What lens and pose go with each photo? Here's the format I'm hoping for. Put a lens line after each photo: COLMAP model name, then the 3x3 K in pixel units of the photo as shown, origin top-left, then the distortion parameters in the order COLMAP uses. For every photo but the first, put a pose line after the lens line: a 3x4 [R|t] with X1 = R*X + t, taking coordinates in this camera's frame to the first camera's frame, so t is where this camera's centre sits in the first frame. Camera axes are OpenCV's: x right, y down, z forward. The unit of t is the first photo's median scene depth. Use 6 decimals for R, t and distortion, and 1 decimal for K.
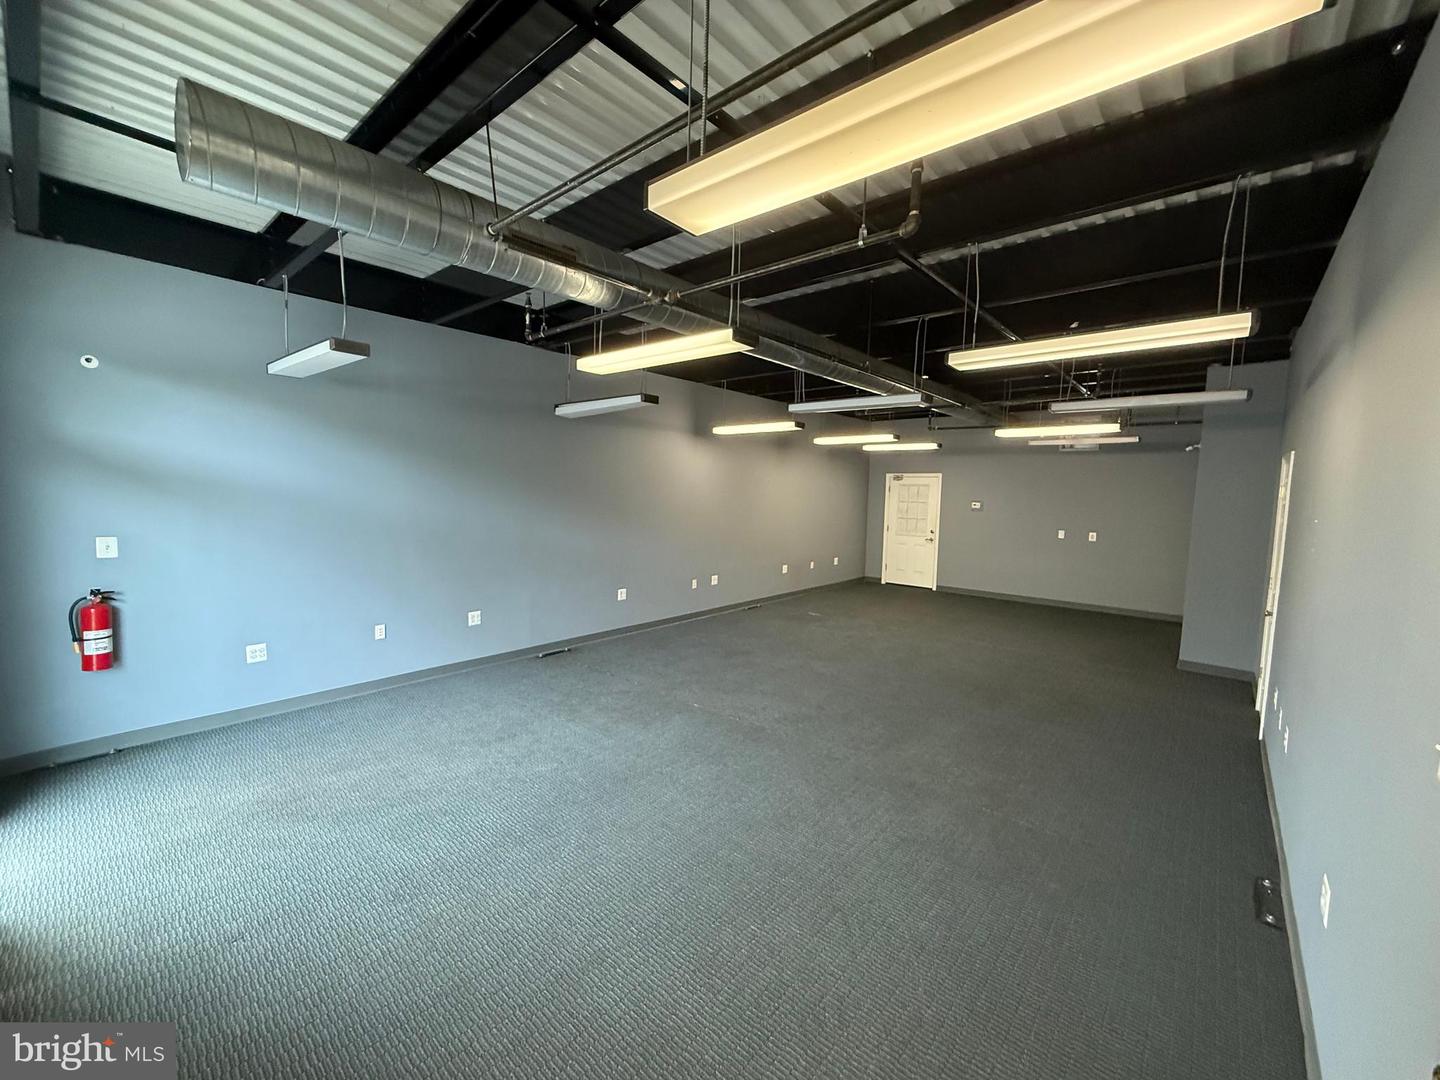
lens RADIAL K [[577.0, 0, 715.8], [0, 577.0, 541.6], [0, 0, 1]] dist [-0.000036, 0.000547]
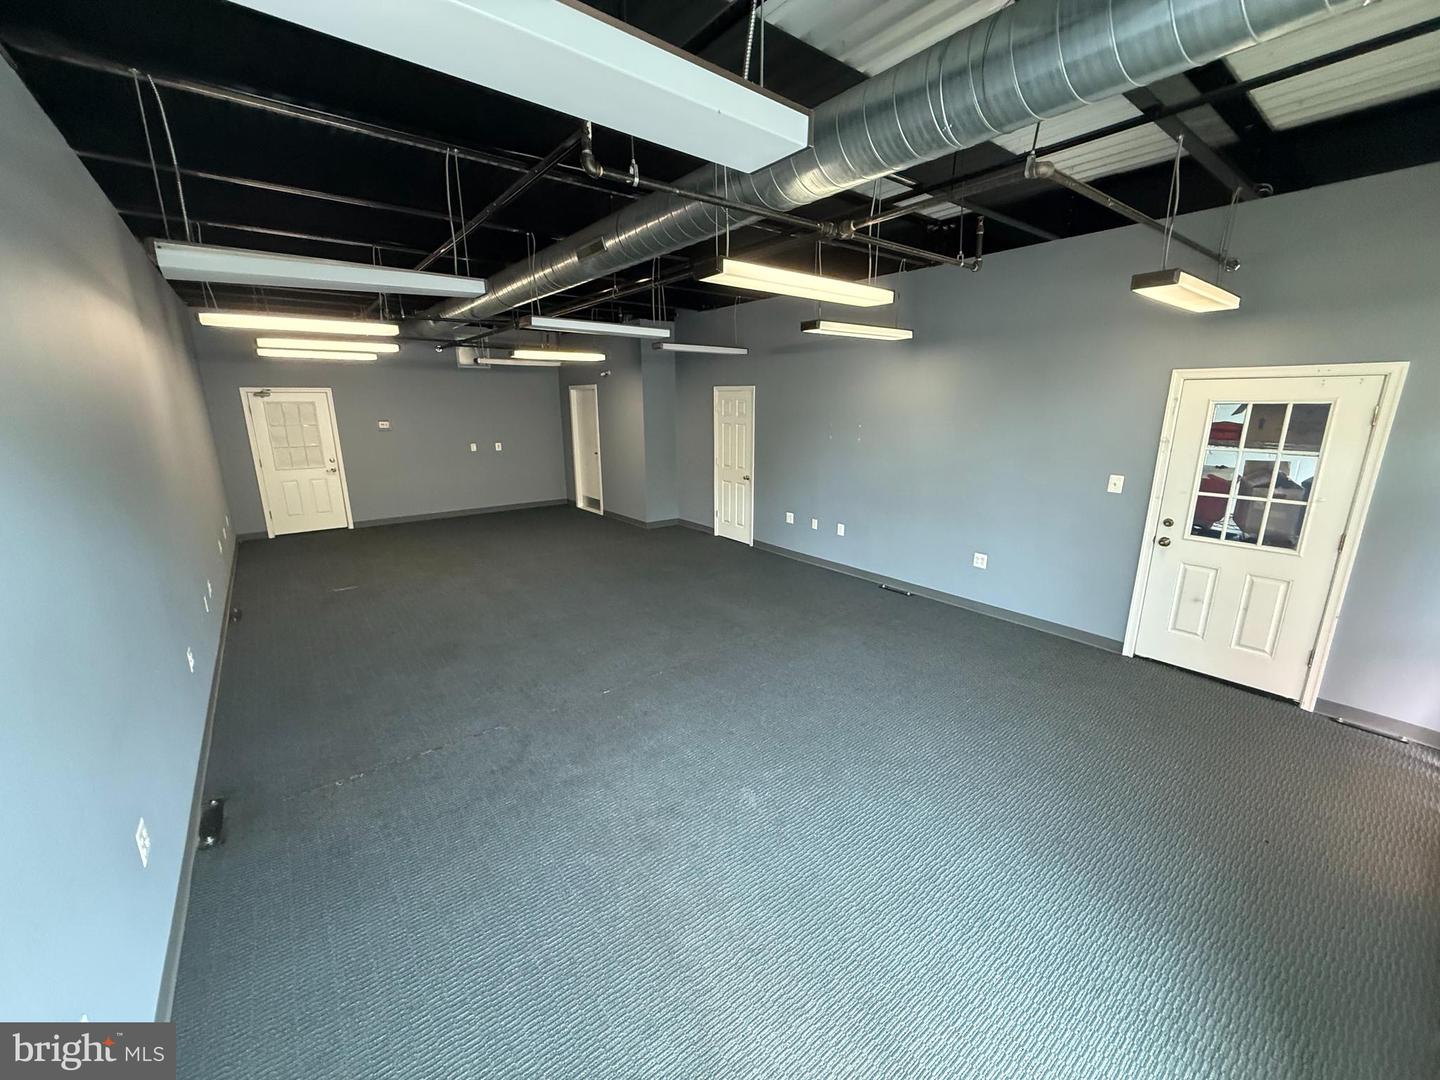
lens RADIAL K [[577.0, 0, 717.3], [0, 577.0, 541.3], [0, 0, 1]] dist [-0.000036, 0.000547]
pose [[0.189115, -0.255918, 0.948020, -0.358495], [0.096616, 0.965606, 0.241392, -0.055328], [-0.977190, 0.045943, 0.207337, 0.317816]]
